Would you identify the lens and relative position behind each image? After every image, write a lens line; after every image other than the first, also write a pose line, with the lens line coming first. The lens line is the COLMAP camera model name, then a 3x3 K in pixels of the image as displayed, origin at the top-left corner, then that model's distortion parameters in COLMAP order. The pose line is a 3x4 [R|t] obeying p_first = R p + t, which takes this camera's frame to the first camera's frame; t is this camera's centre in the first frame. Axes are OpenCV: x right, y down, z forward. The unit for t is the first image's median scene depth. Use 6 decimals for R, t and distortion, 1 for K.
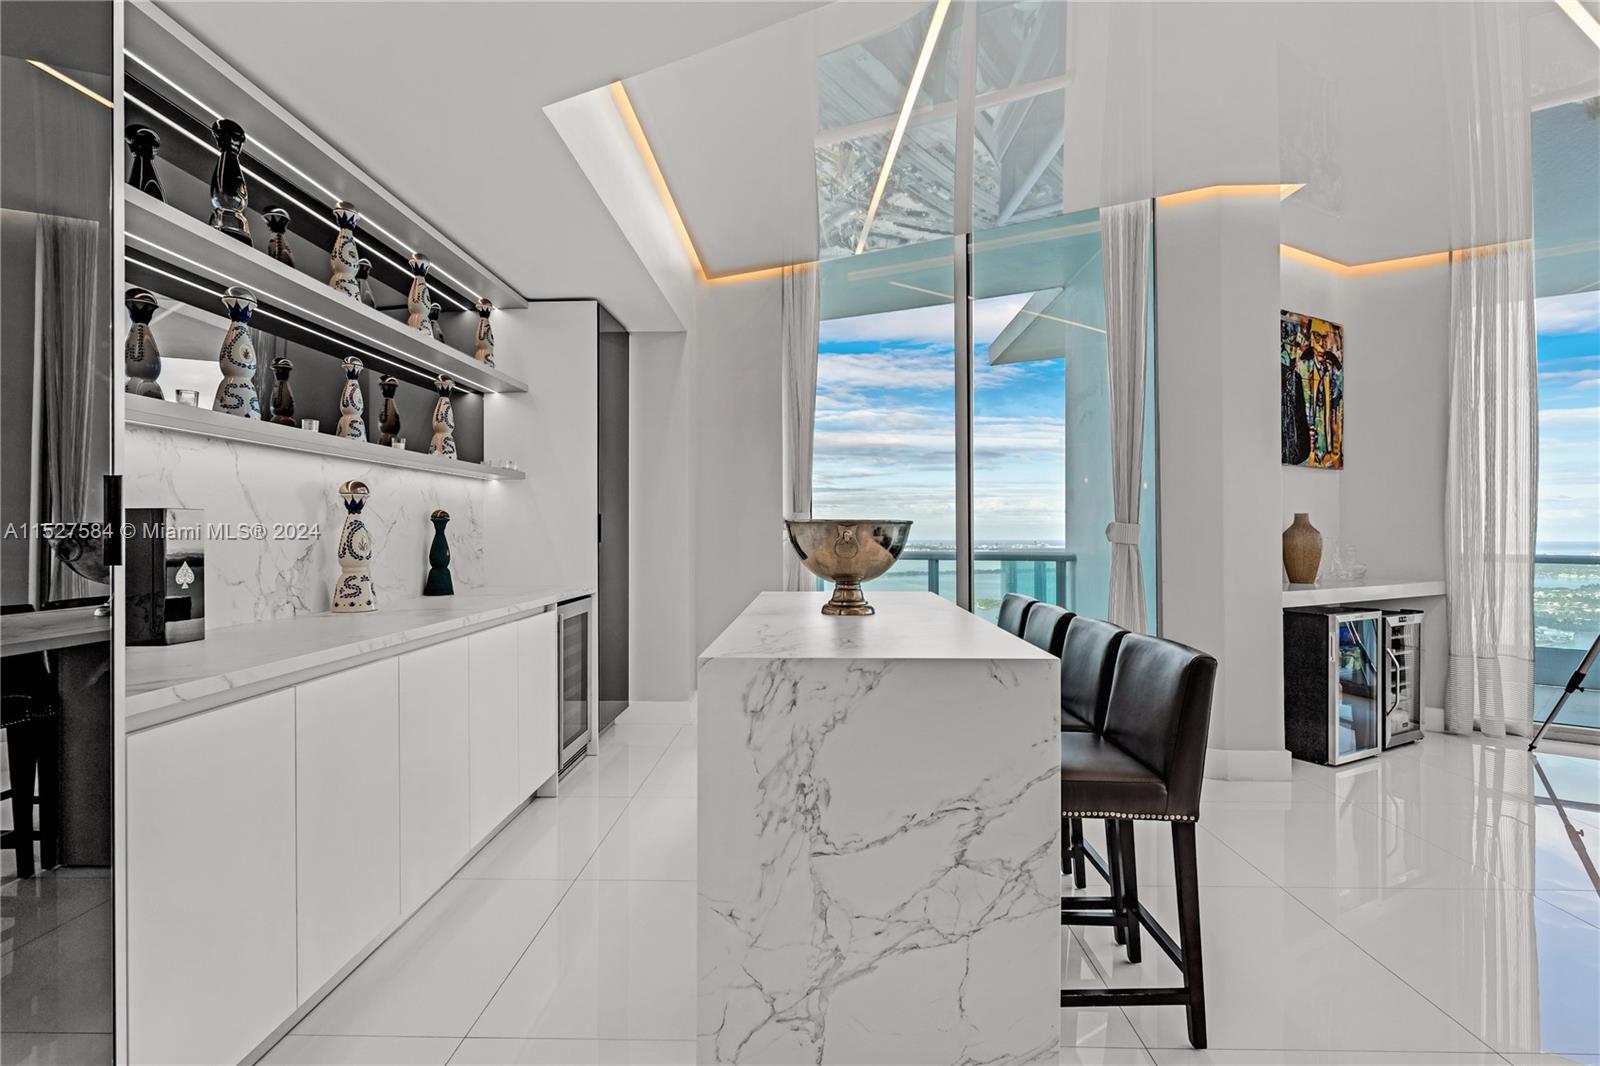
lens RADIAL K [[736.7, 0, 798.6], [0, 736.7, 529.9], [0, 0, 1]] dist [0.001718, -0.000046]
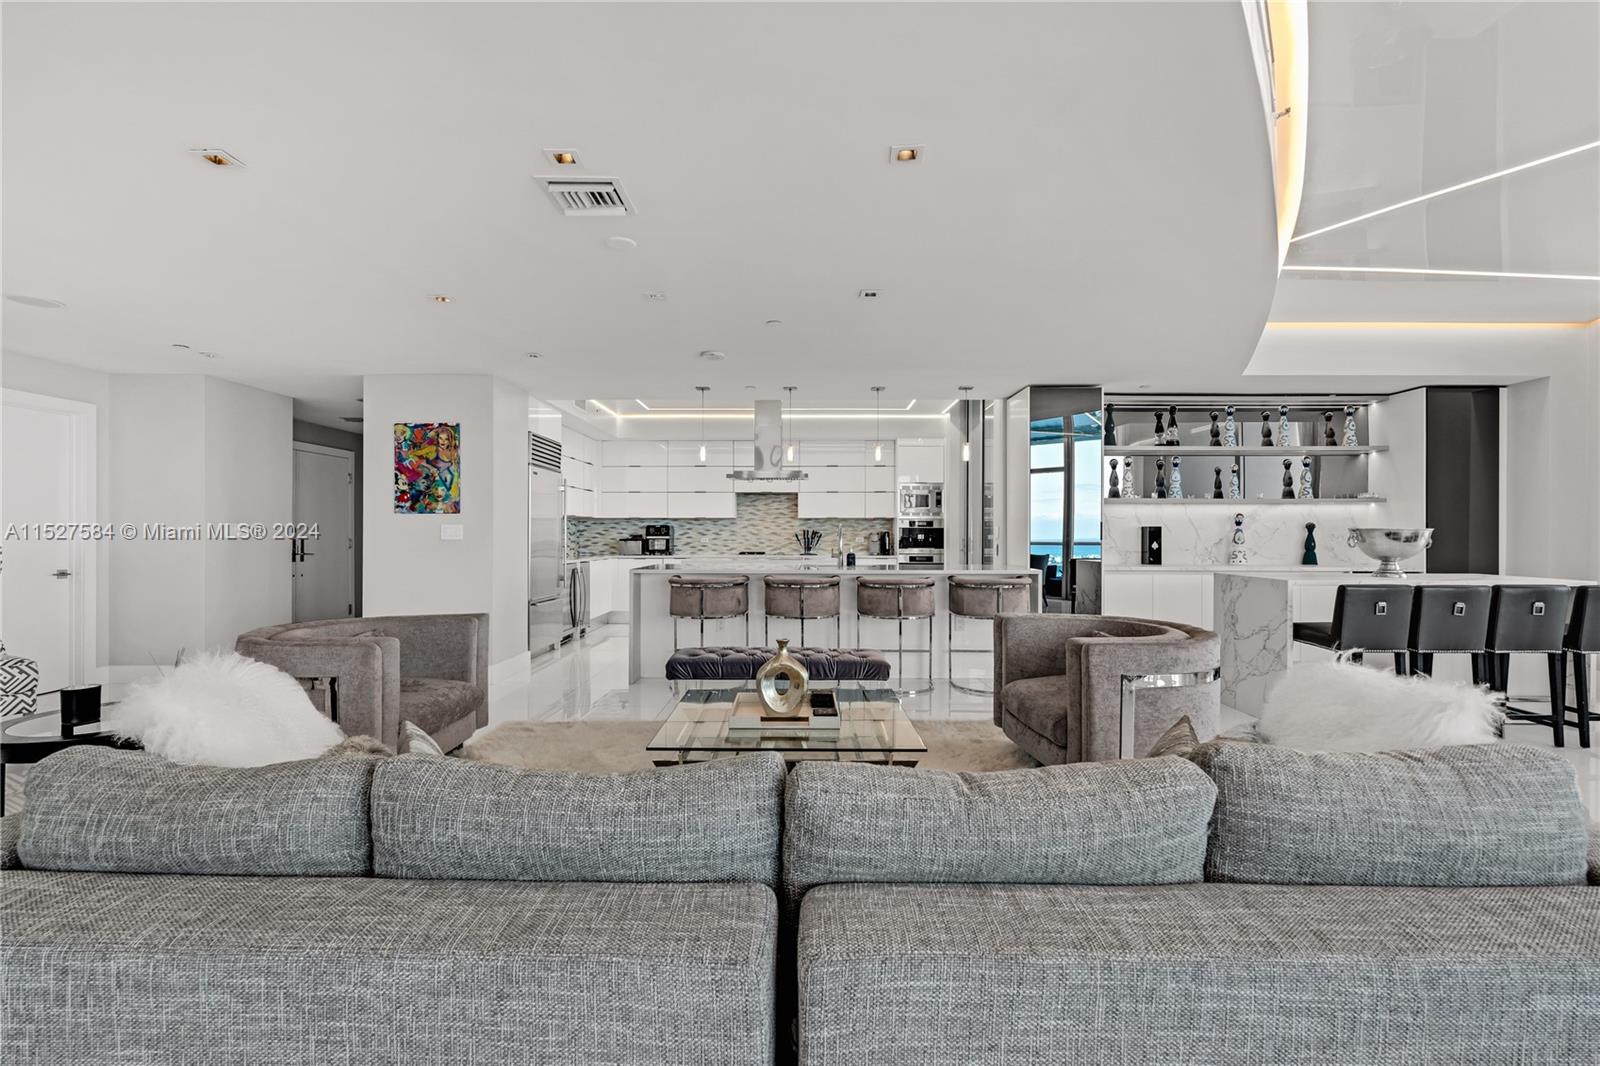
lens RADIAL K [[721.5, 0, 804.1], [0, 721.5, 533.8], [0, 0, 1]] dist [0.008478, -0.003798]
pose [[0.013600, 0.005112, -0.999894, 1.263860], [0.002058, 0.999985, 0.005141, -0.007667], [0.999905, -0.002127, 0.013590, -0.353068]]
